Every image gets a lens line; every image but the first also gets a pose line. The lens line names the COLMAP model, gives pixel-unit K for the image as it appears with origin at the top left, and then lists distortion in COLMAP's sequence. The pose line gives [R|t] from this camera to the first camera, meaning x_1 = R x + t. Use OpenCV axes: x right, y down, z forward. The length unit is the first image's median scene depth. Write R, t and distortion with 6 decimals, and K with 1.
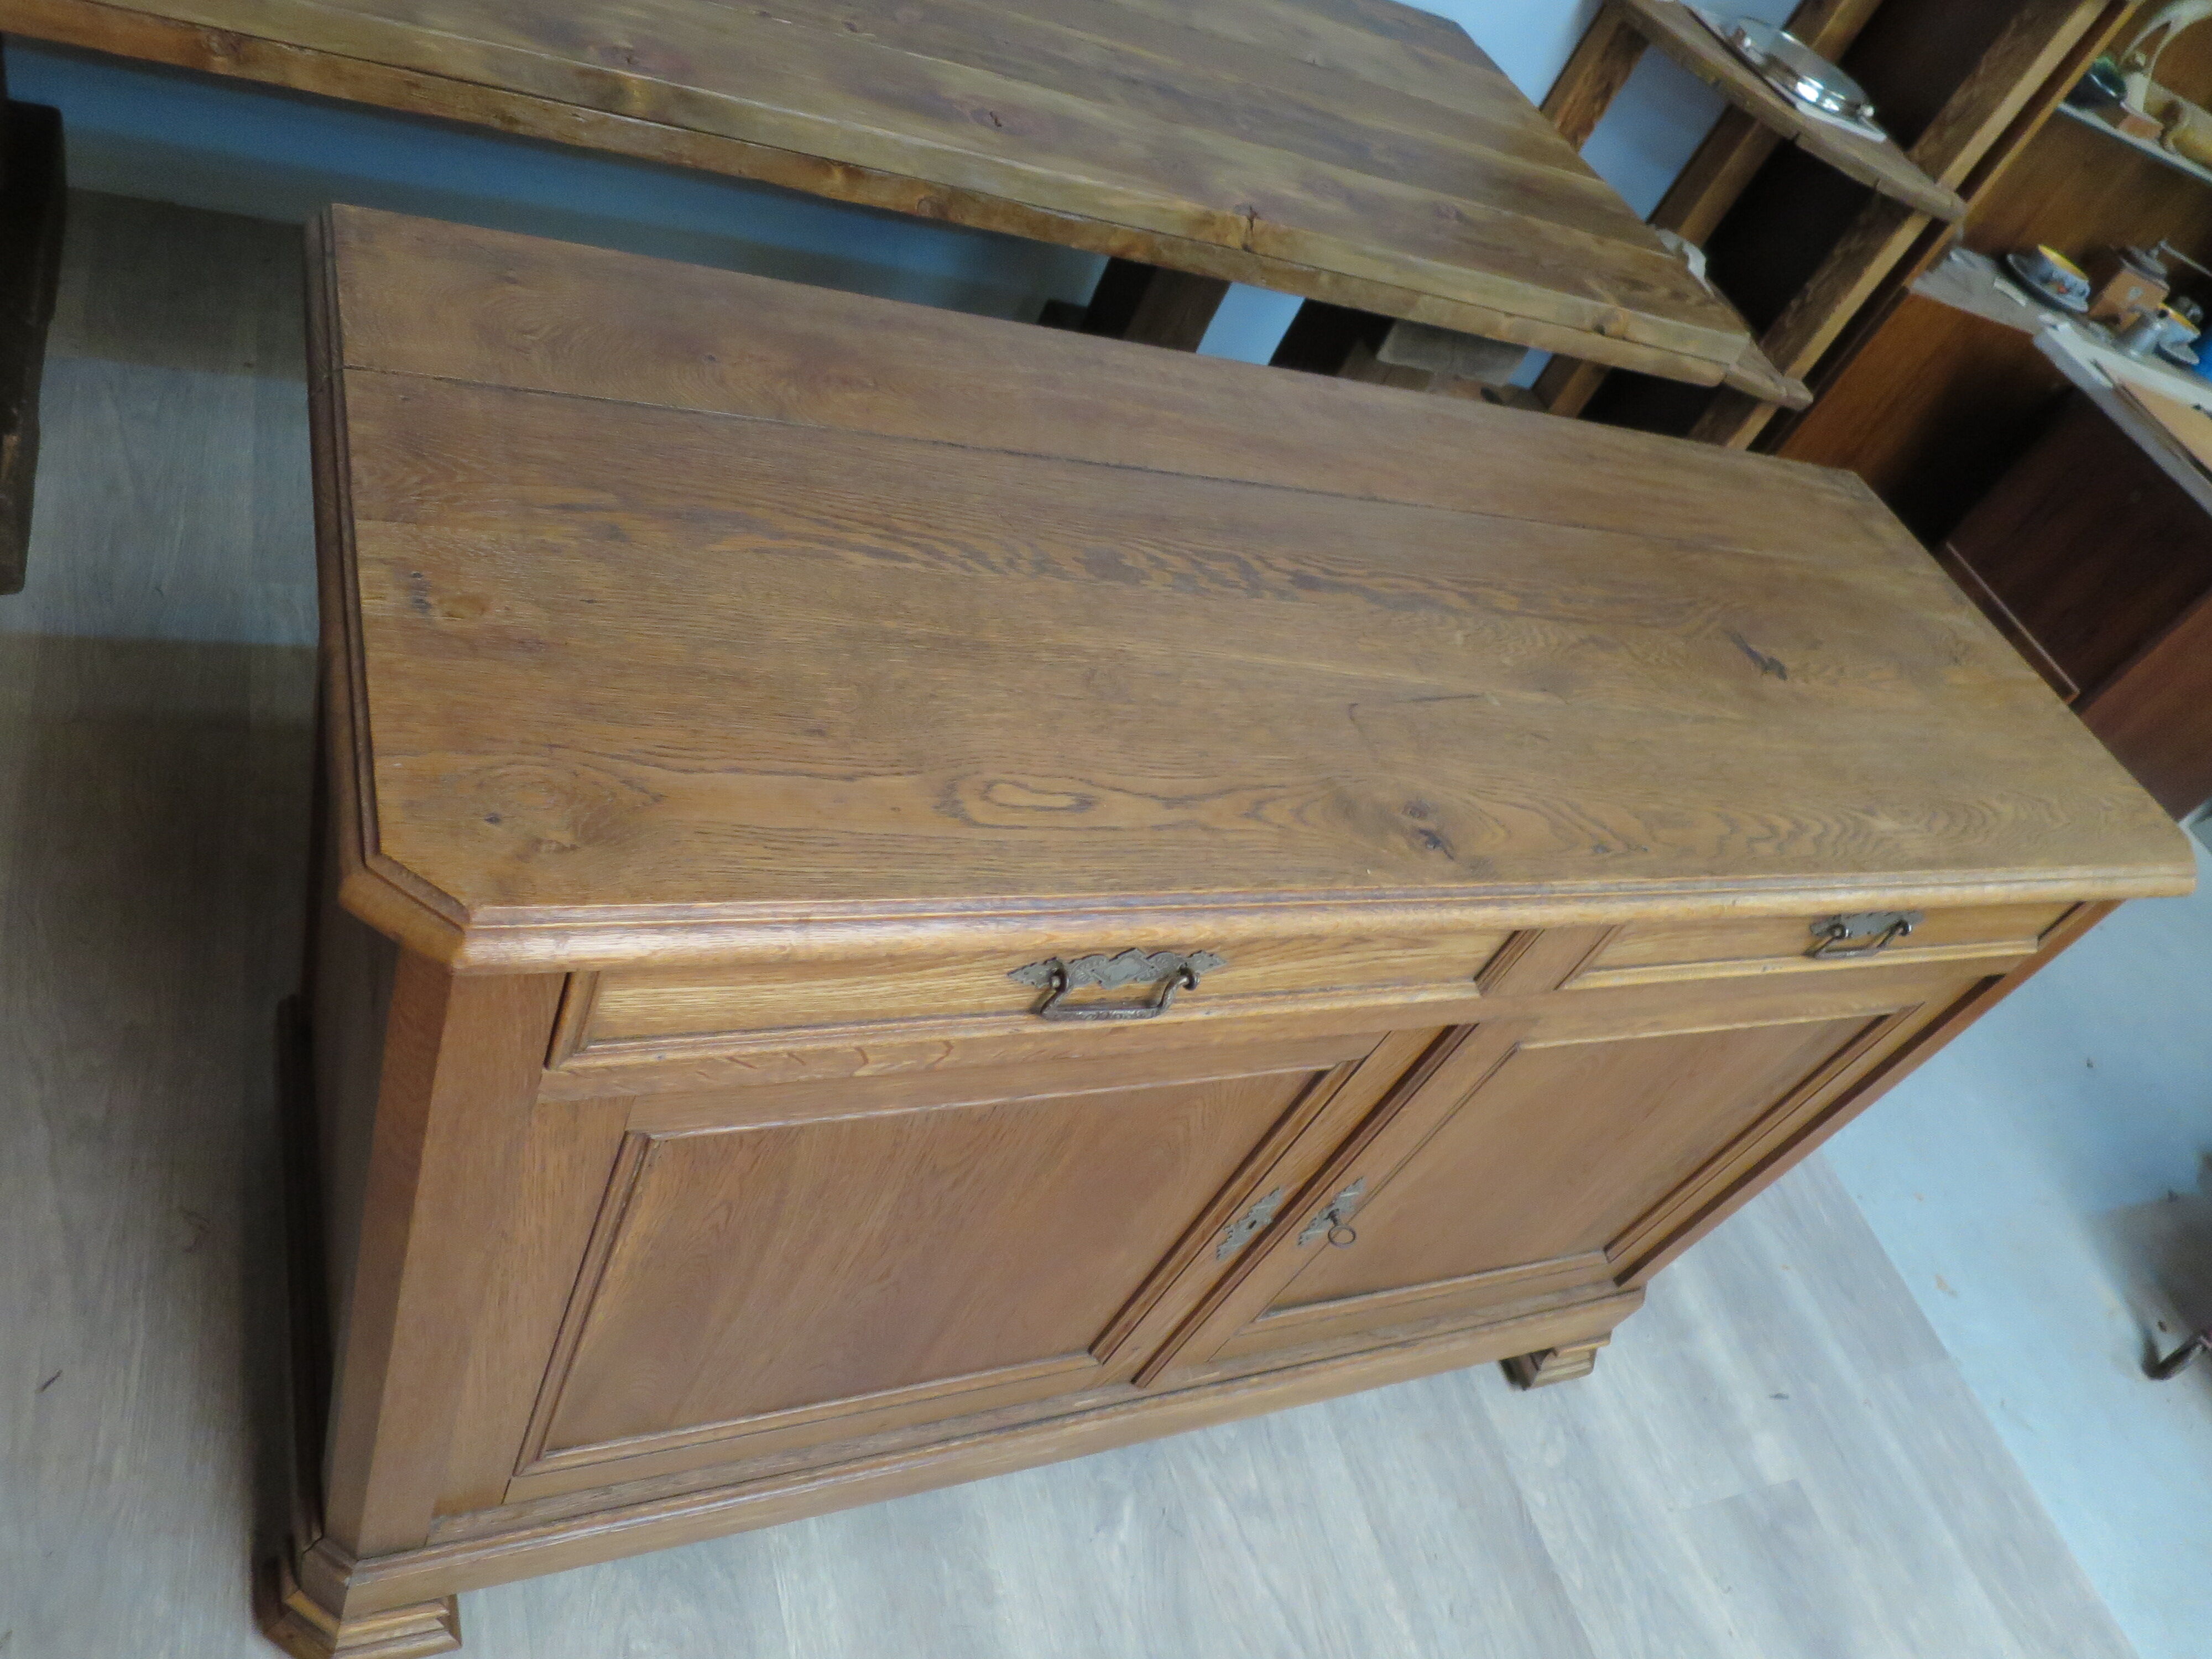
lens RADIAL K [[1596.7, 0, 1108.0], [0, 1596.7, 833.3], [0, 0, 1]] dist [-0.048960, 0.011563]
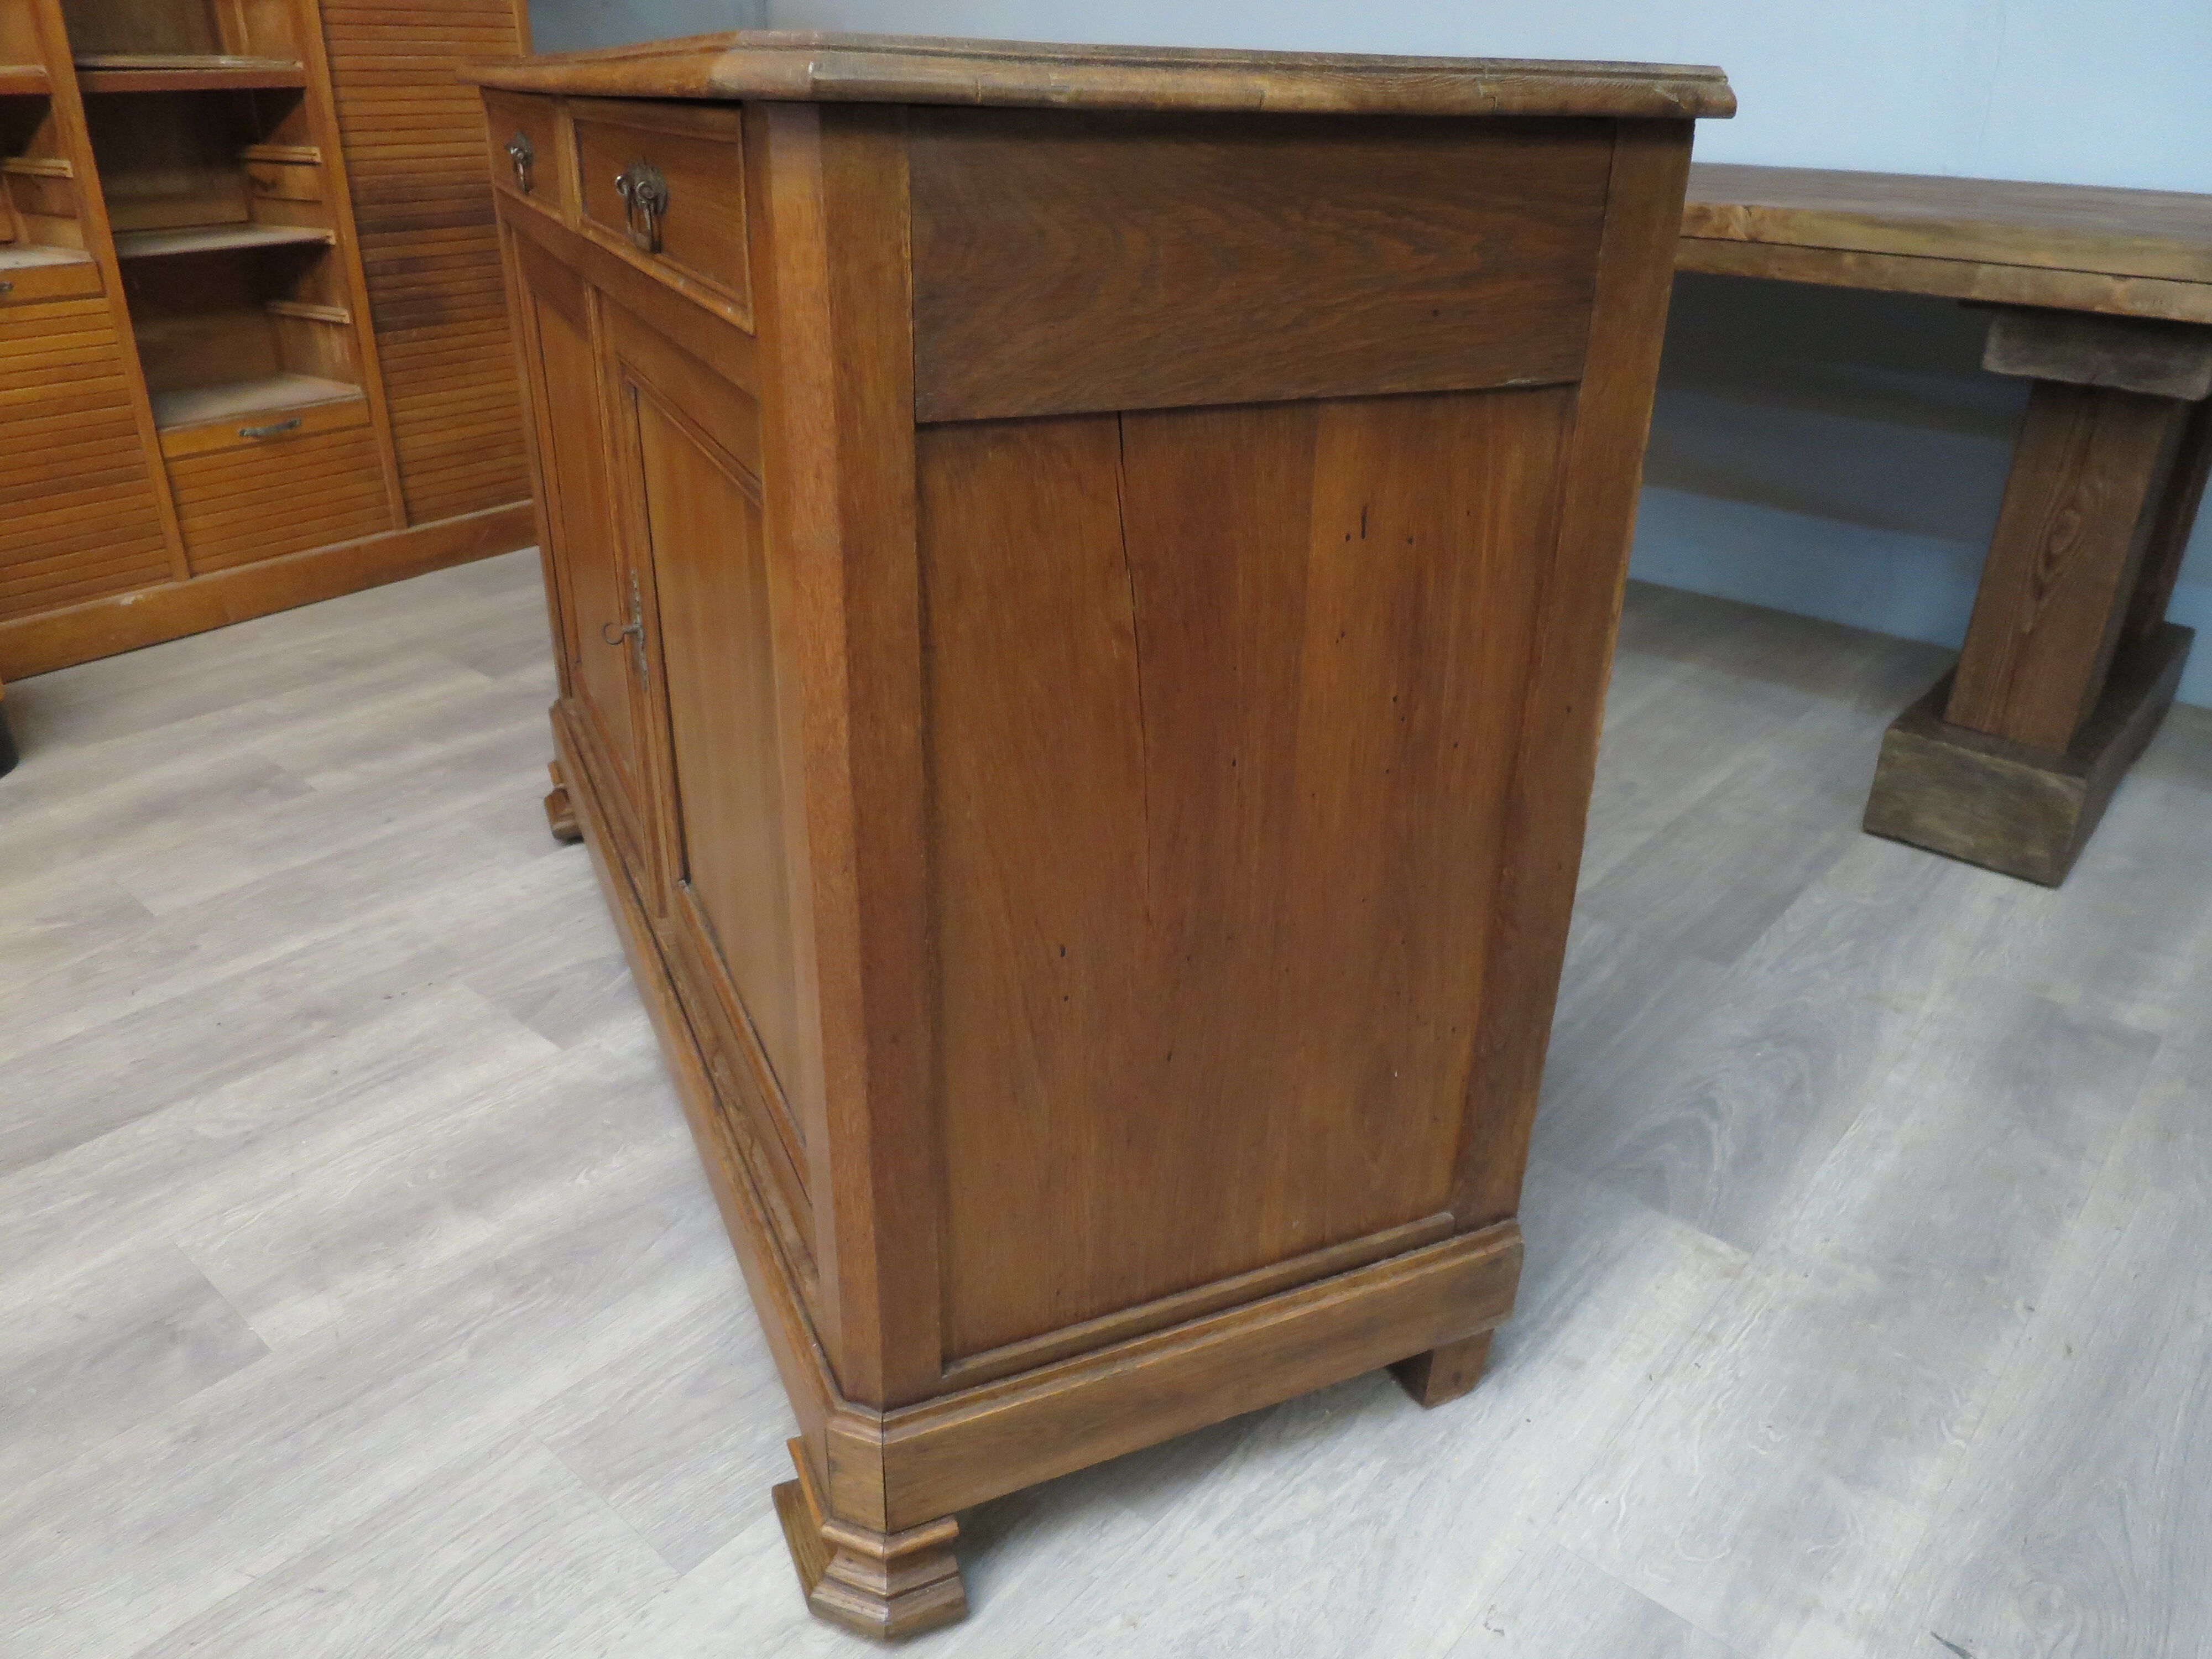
lens RADIAL K [[1596.7, 0, 1108.5], [0, 1596.7, 845.5], [0, 0, 1]] dist [-0.048960, 0.011563]
pose [[0.467241, 0.016666, -0.883973, 0.914589], [-0.494709, 0.833582, -0.245772, 0.492137], [0.732768, 0.552145, 0.397728, 0.538584]]
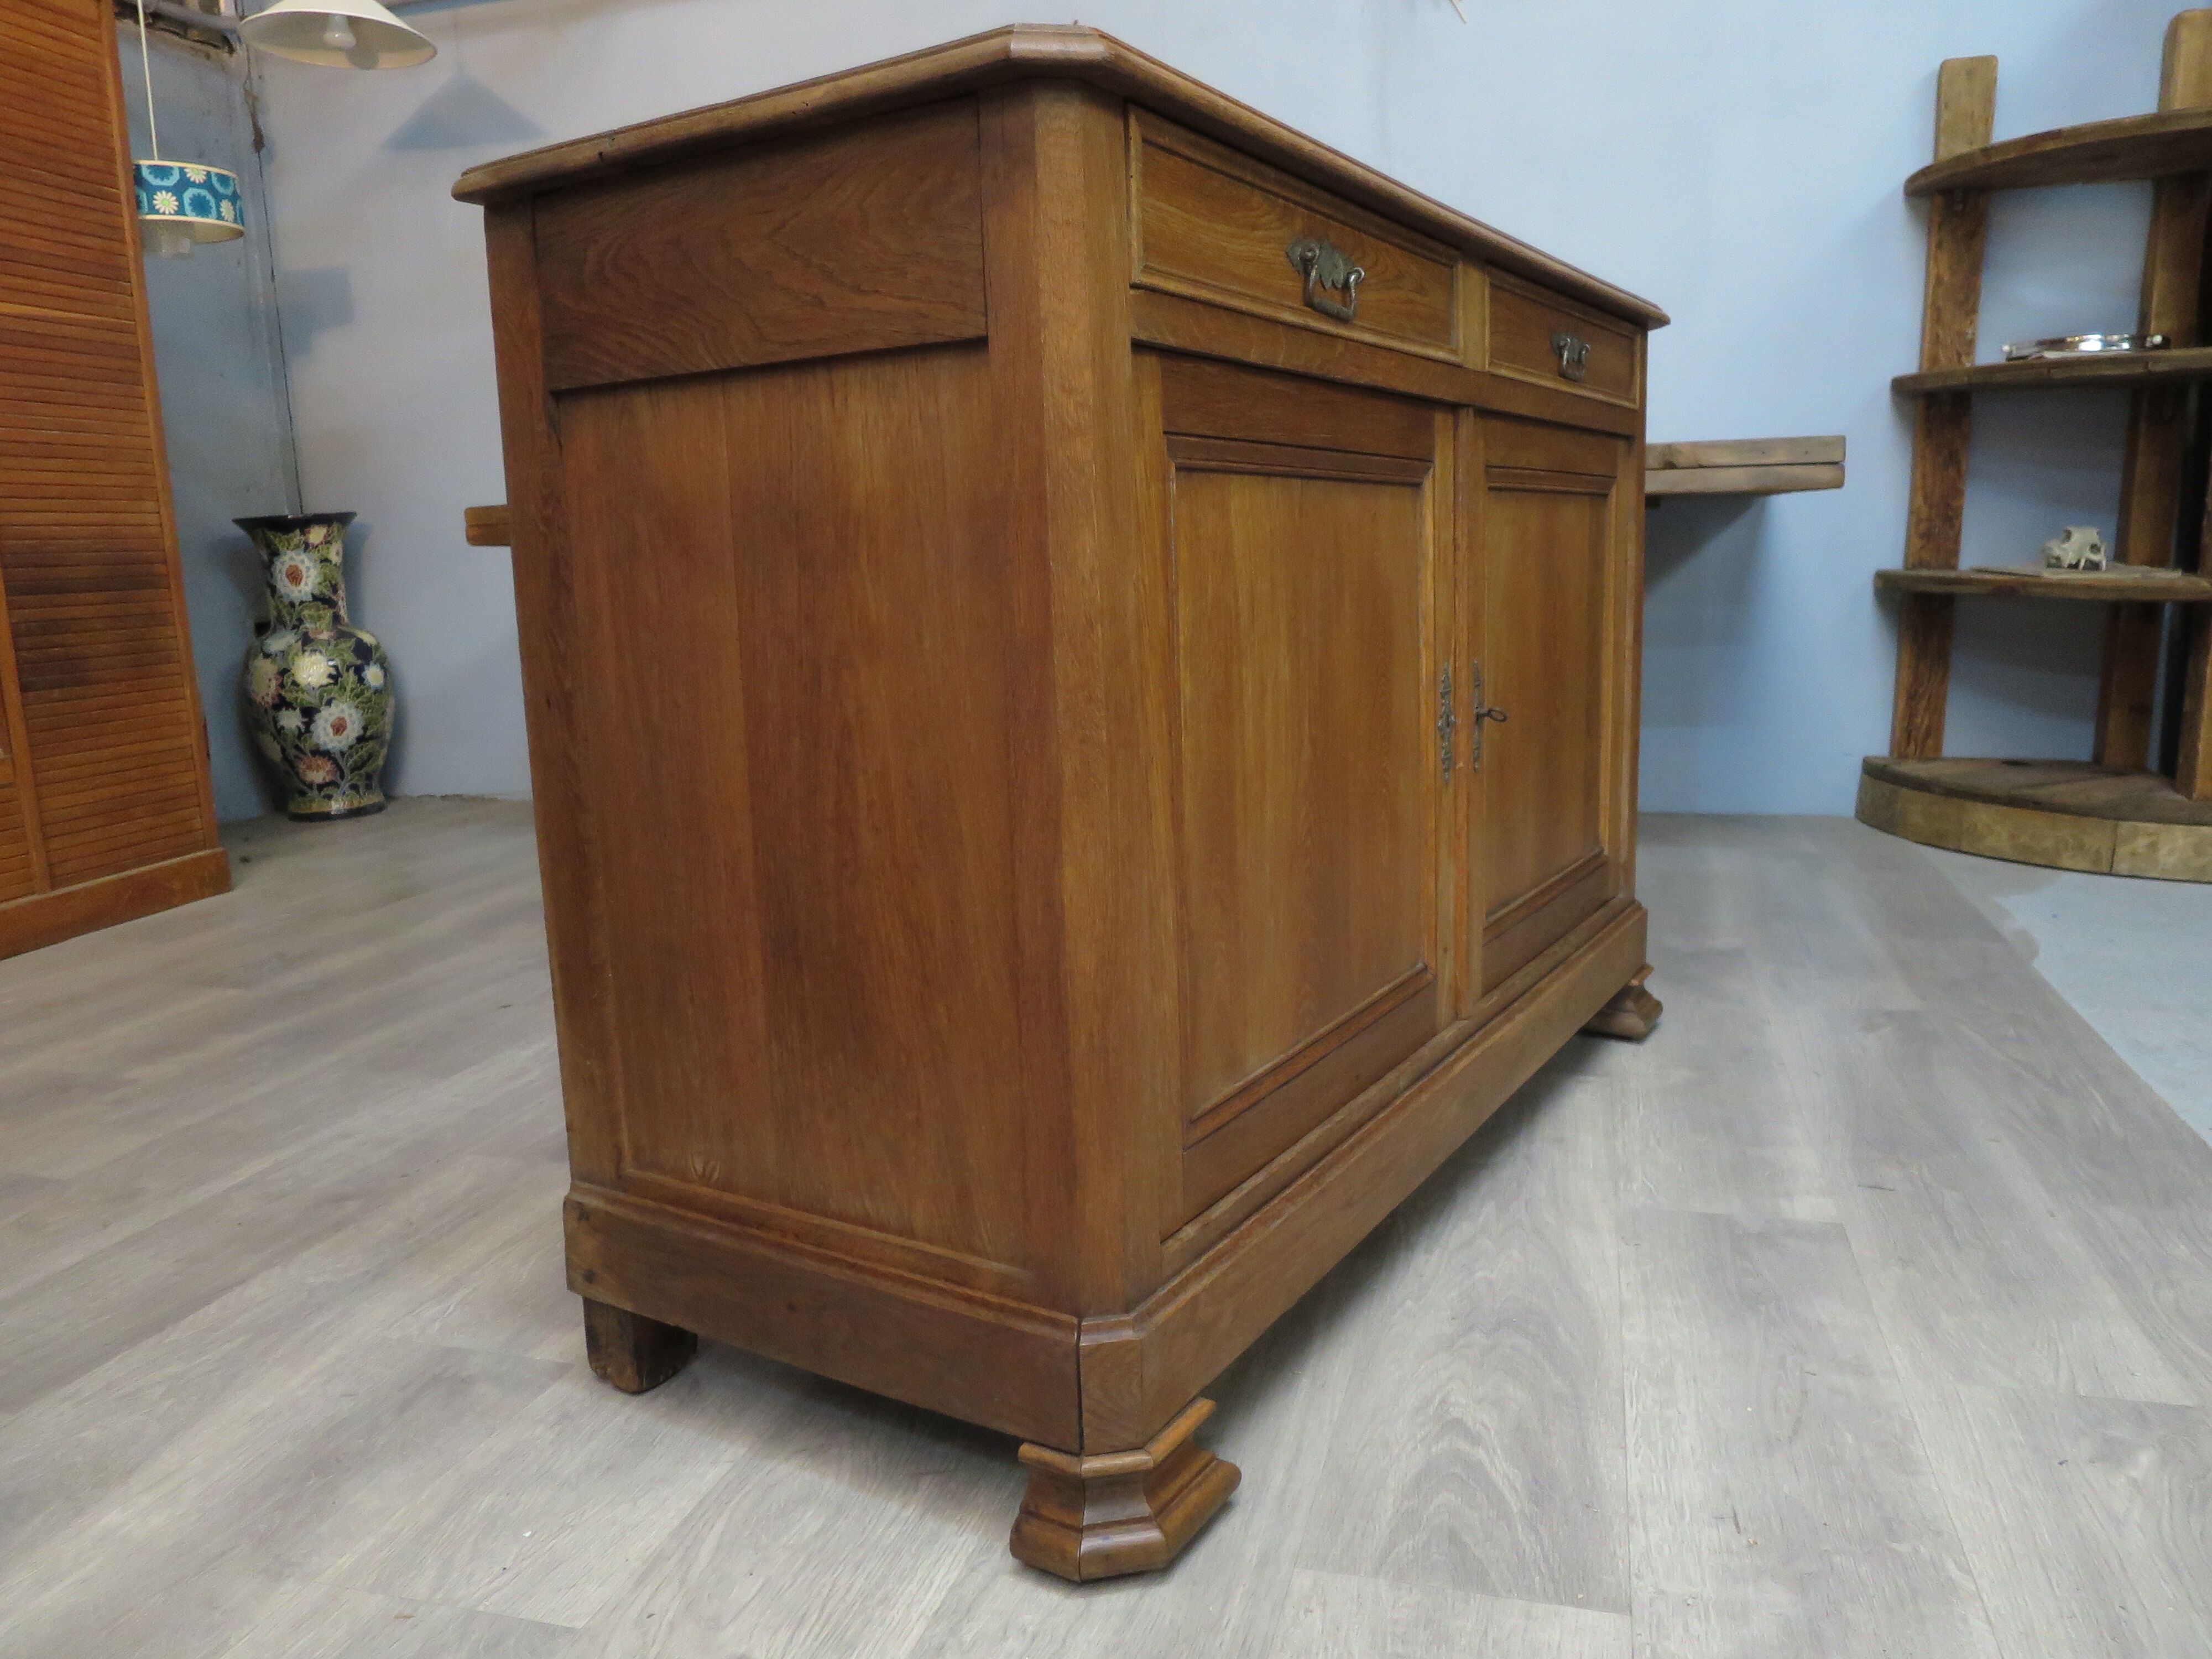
lens RADIAL K [[1596.7, 0, 1112.4], [0, 1596.7, 840.1], [0, 0, 1]] dist [-0.048960, 0.011563]
pose [[0.740030, -0.300817, -0.601552, 0.822293], [-0.174929, 0.777536, -0.604018, 0.941798], [0.649427, 0.552221, 0.522778, 0.288207]]
